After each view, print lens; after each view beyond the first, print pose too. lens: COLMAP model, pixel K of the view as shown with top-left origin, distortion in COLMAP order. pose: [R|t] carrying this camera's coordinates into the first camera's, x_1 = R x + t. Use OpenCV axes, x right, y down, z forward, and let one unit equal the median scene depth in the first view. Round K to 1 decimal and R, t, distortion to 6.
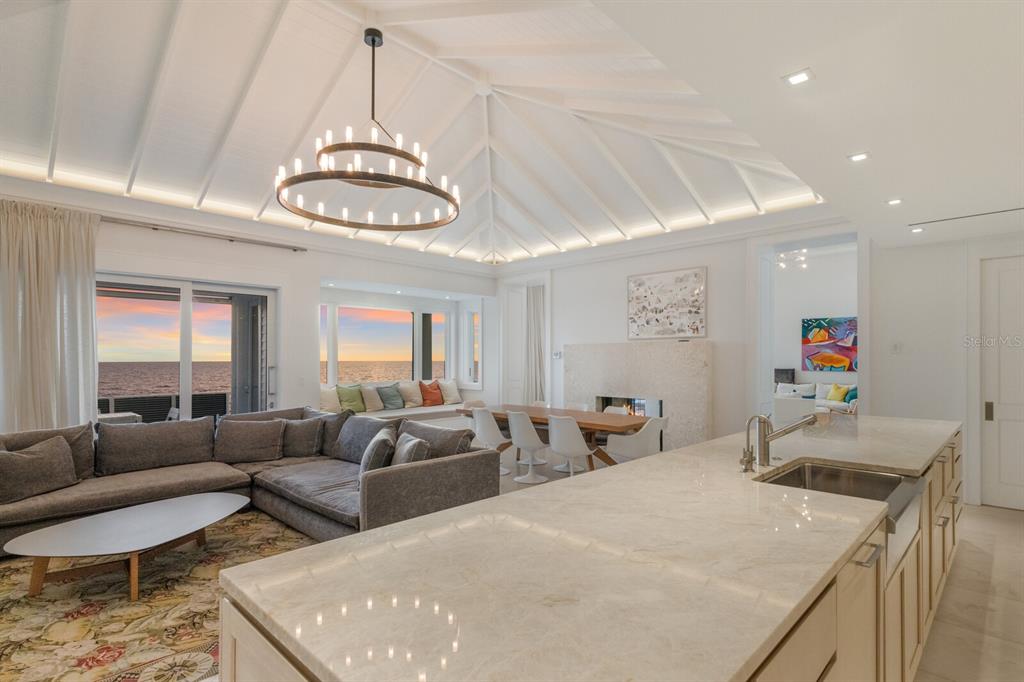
lens RADIAL K [[514.9, 0, 515.1], [0, 514.9, 353.1], [0, 0, 1]] dist [0.012398, -0.005783]
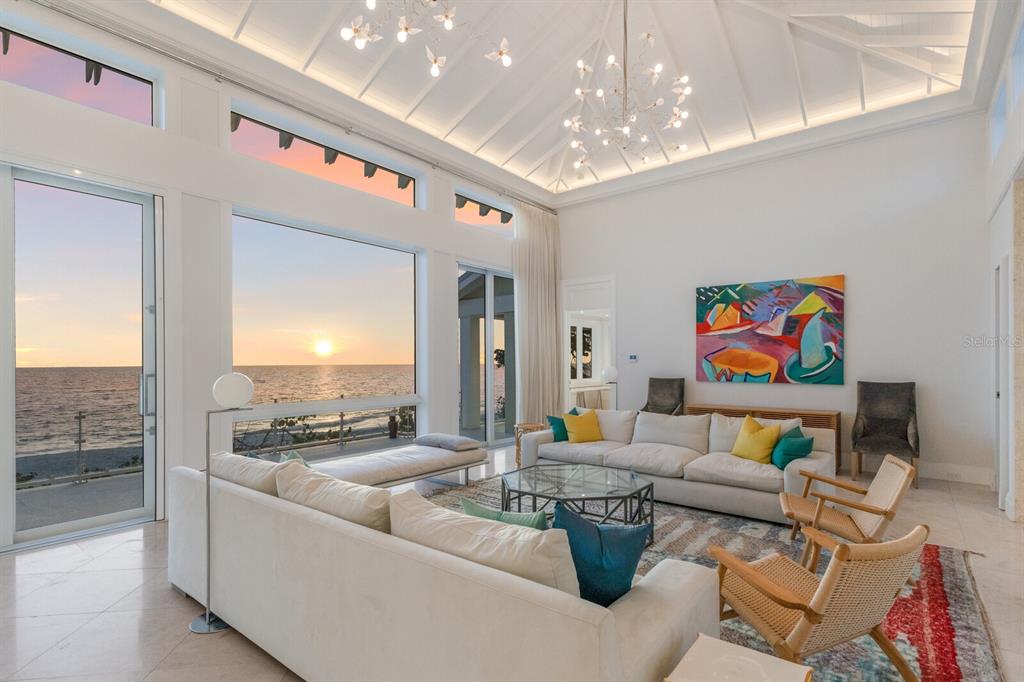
lens RADIAL K [[491.3, 0, 519.1], [0, 491.3, 362.8], [0, 0, 1]] dist [0.003233, 0.001091]
pose [[0.994567, -0.006710, 0.103881, 0.619566], [0.005314, 0.999892, 0.013710, 0.011291], [-0.103962, -0.013084, 0.994495, 0.987154]]
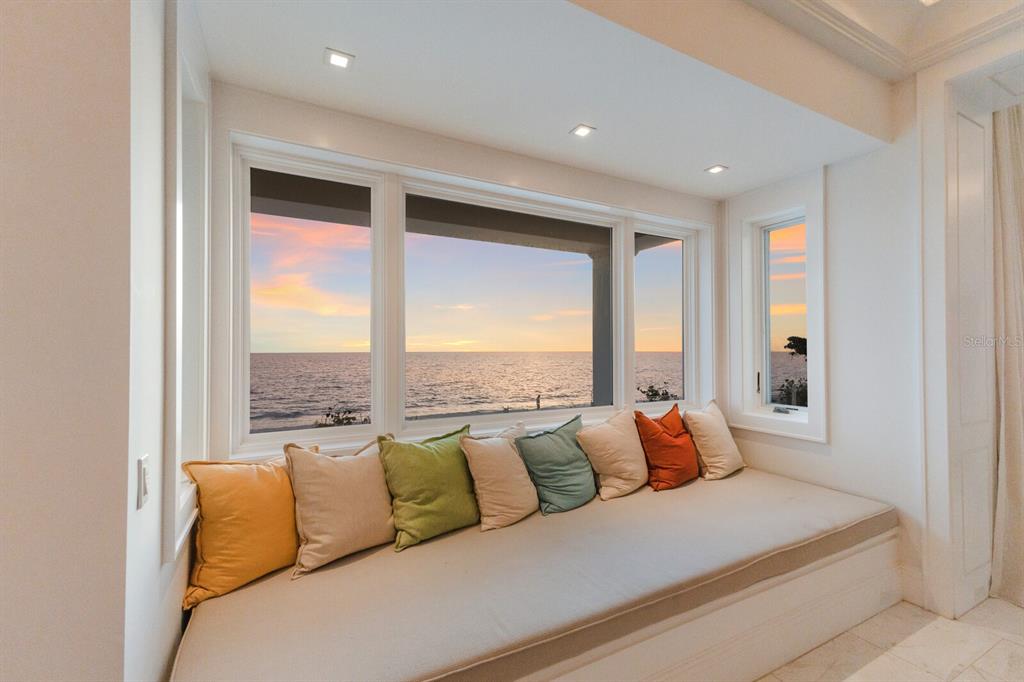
lens RADIAL K [[439.0, 0, 509.8], [0, 439.0, 347.7], [0, 0, 1]] dist [0.012234, -0.002742]
pose [[0.951691, -0.000973, -0.307056, -0.237588], [0.003400, 0.999967, 0.007368, 0.010931], [0.307039, -0.008056, 0.951663, 0.931592]]
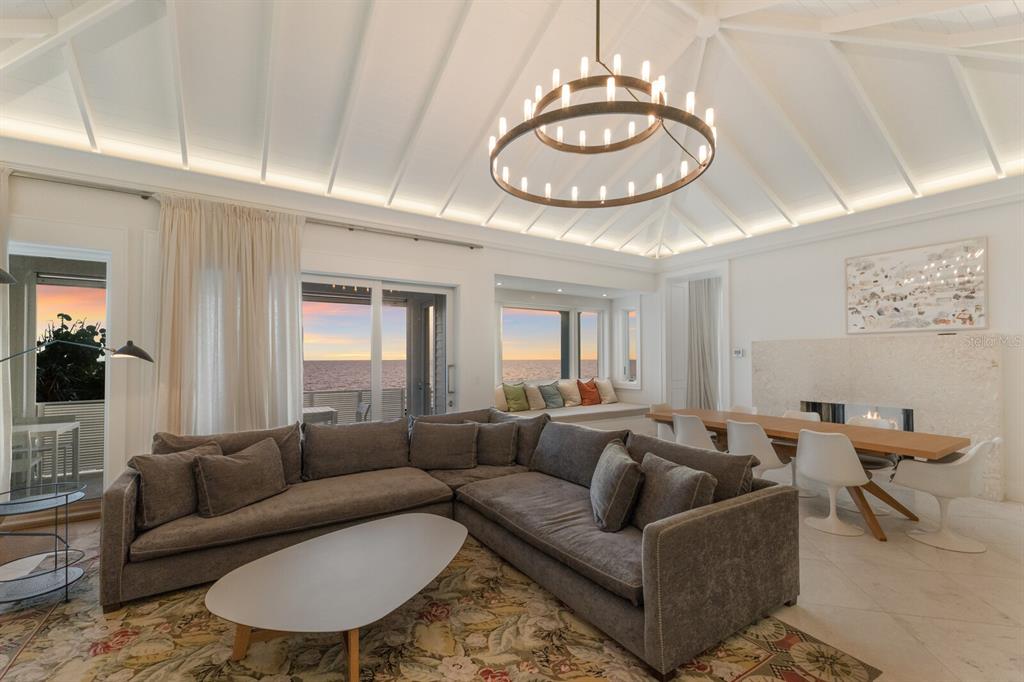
lens RADIAL K [[439.0, 0, 507.4], [0, 439.0, 350.2], [0, 0, 1]] dist [0.012234, -0.002742]
pose [[0.972797, -0.004151, -0.231621, -0.162655], [0.002696, 0.999975, -0.006600, 0.002985], [0.231643, 0.005797, 0.972784, 0.190326]]
